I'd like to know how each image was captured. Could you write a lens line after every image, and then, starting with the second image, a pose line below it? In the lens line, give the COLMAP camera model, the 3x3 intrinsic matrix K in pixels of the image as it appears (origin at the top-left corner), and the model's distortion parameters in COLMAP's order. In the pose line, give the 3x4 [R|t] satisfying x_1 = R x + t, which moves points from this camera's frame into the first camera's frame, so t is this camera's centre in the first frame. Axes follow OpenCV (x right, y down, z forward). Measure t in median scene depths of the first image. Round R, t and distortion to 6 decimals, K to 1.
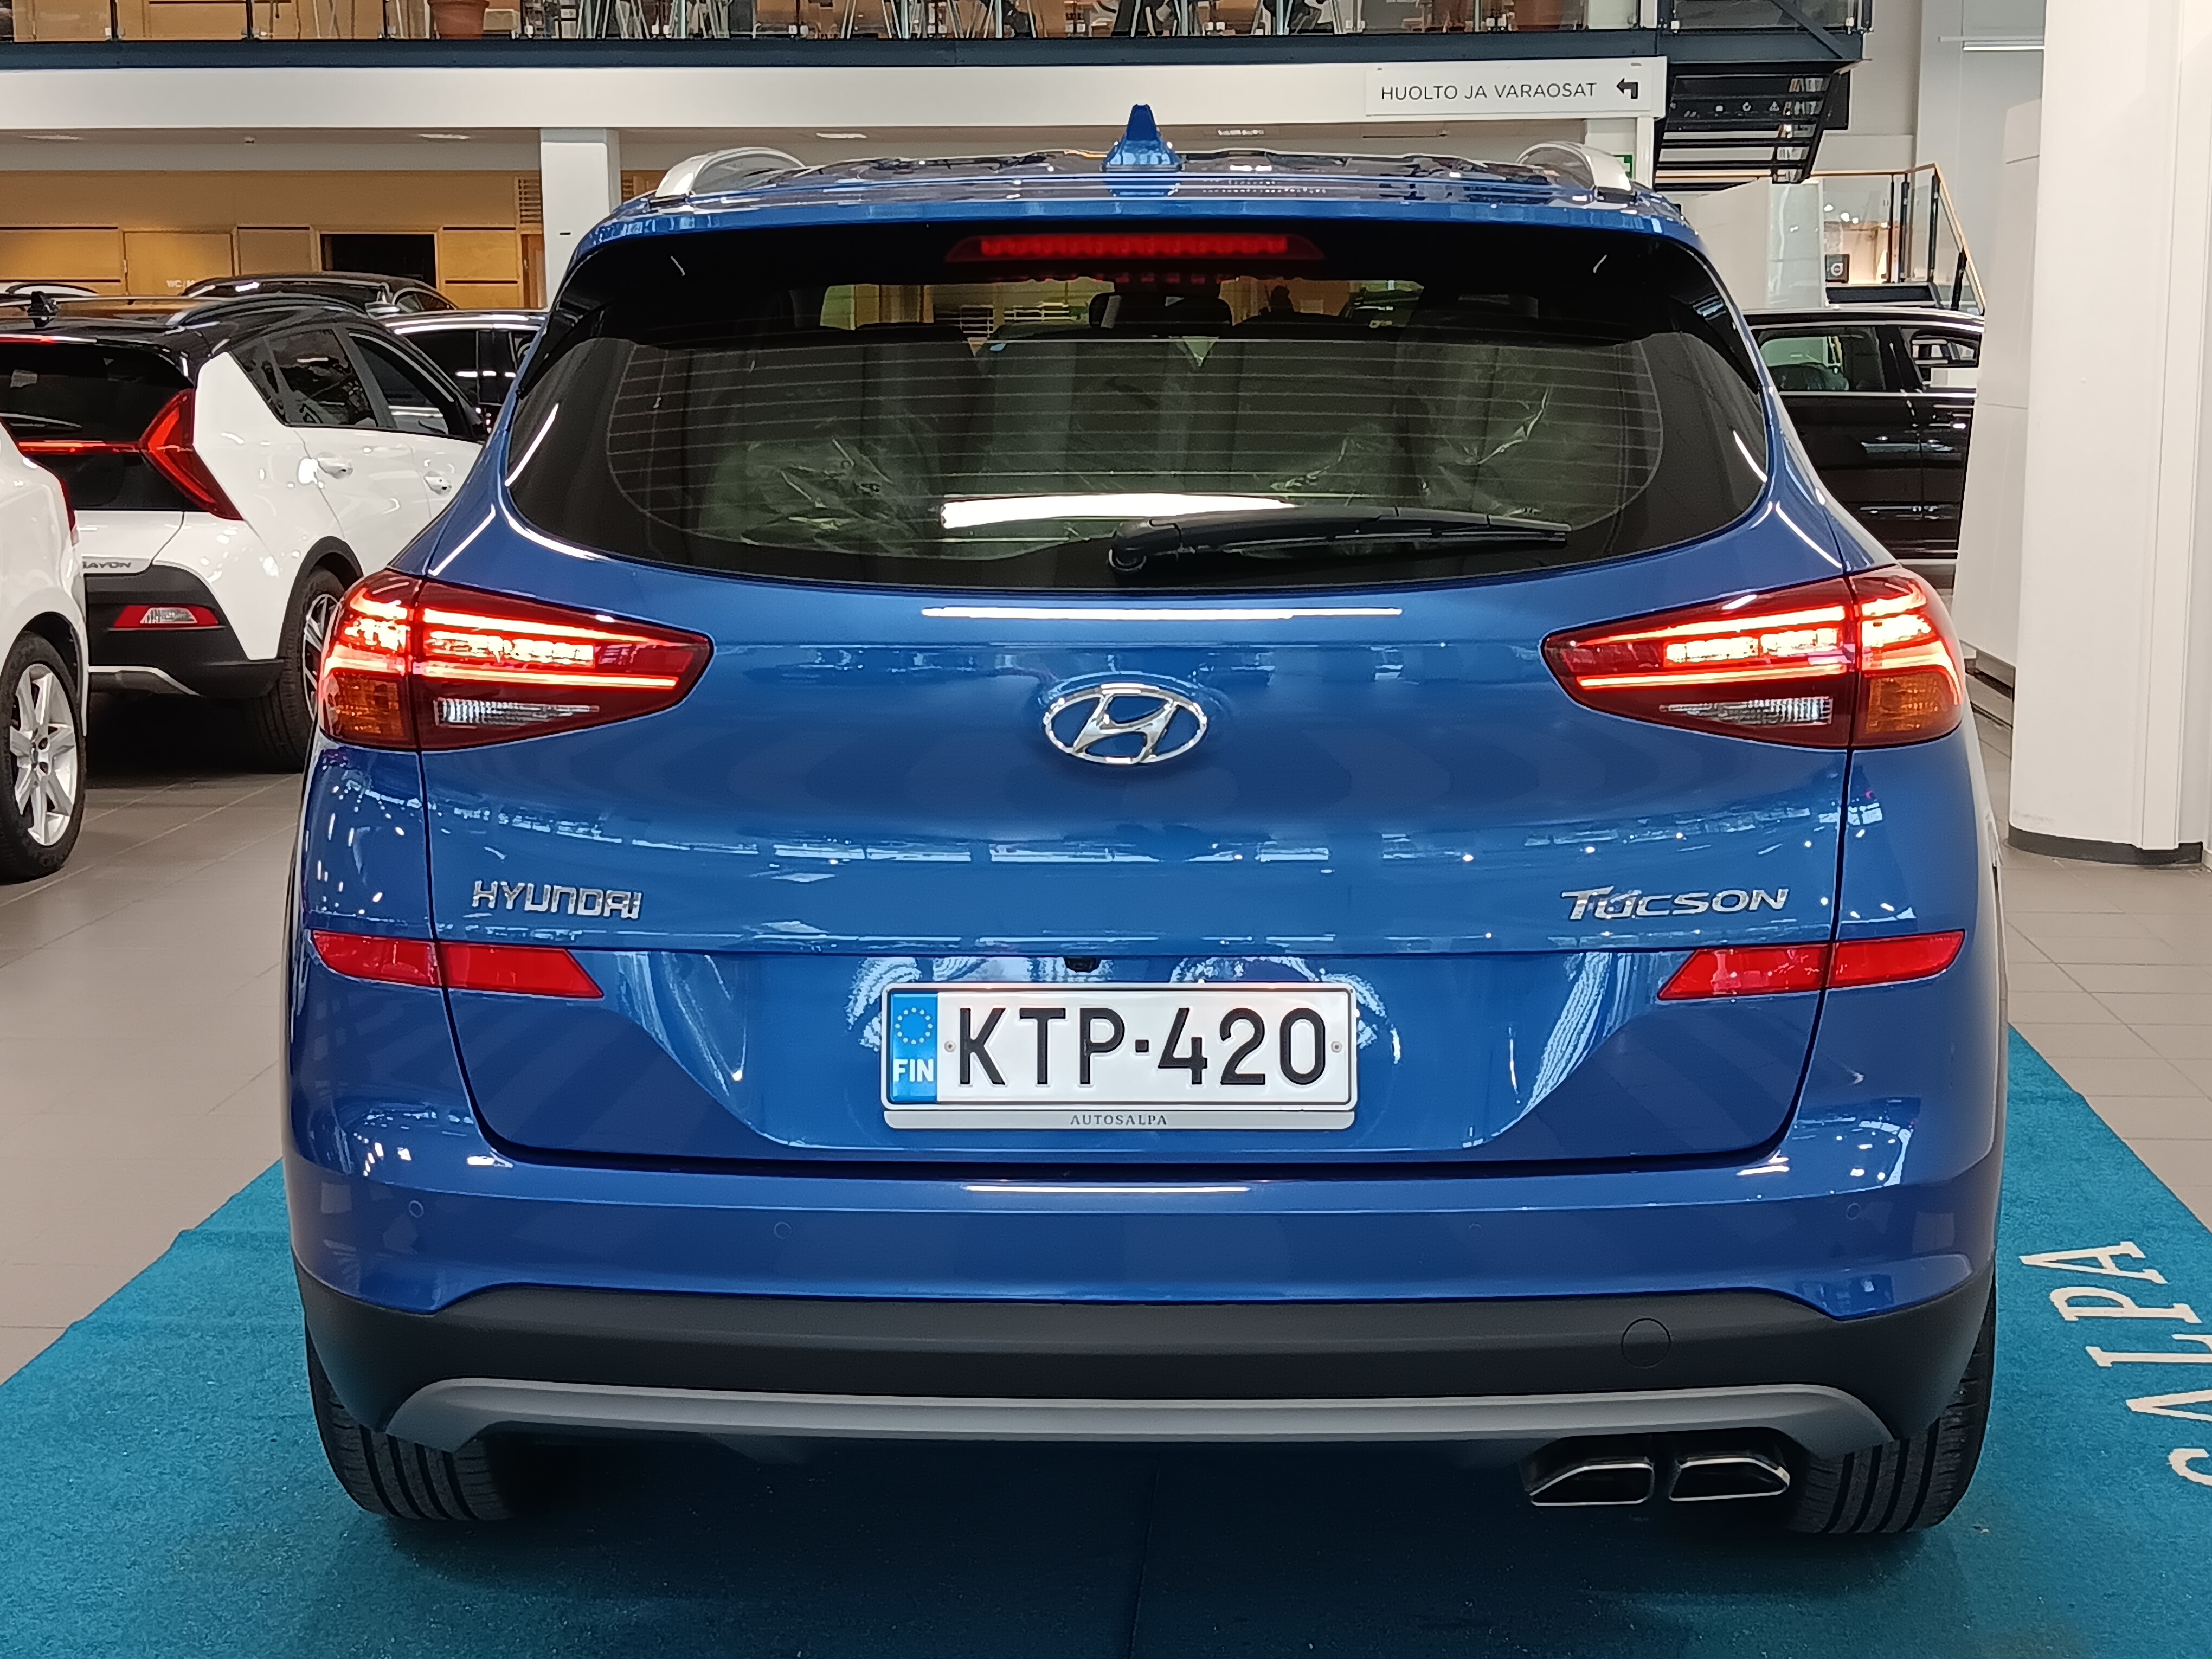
lens RADIAL K [[2906.6, 0, 1106.0], [0, 2906.6, 829.5], [0, 0, 1]] dist [0.100641, -0.092710]
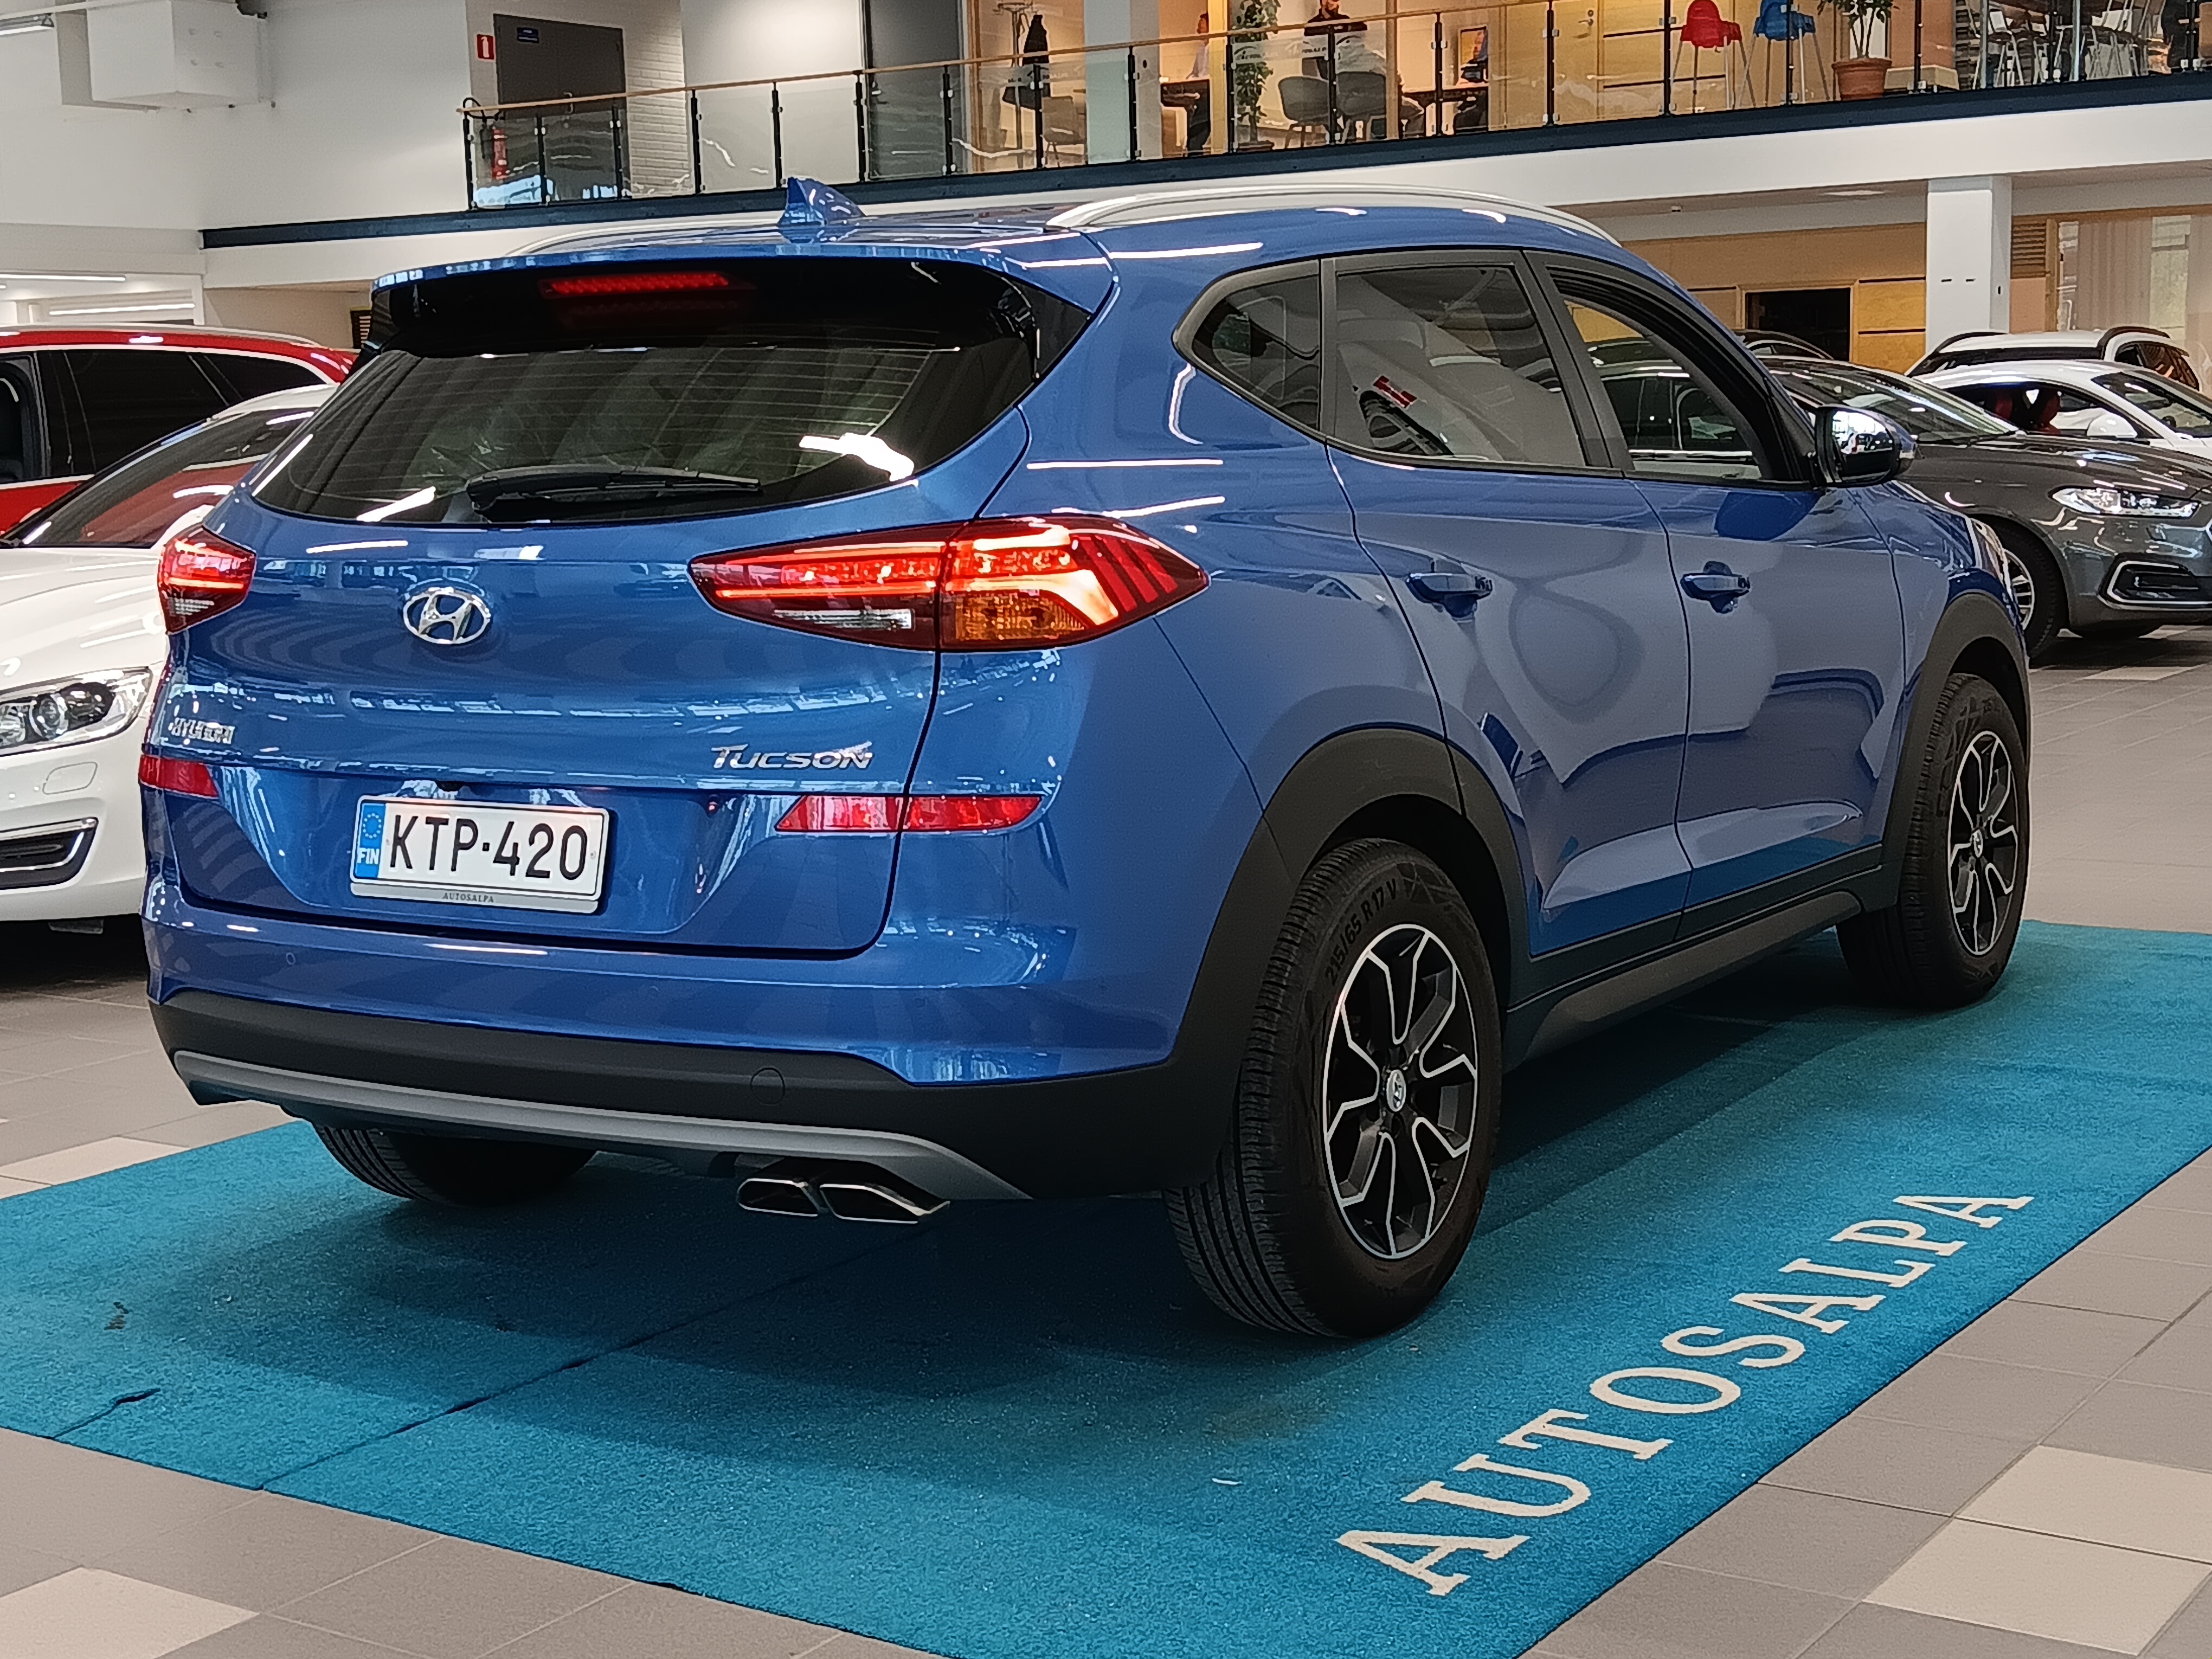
lens RADIAL K [[2777.6, 0, 1117.5], [0, 2777.6, 838.3], [0, 0, 1]] dist [0.148790, -0.353709]
pose [[0.890253, 0.053706, -0.452288, 0.901704], [-0.057030, 0.998353, 0.006292, 0.044229], [0.451881, 0.020192, 0.891850, -0.075389]]
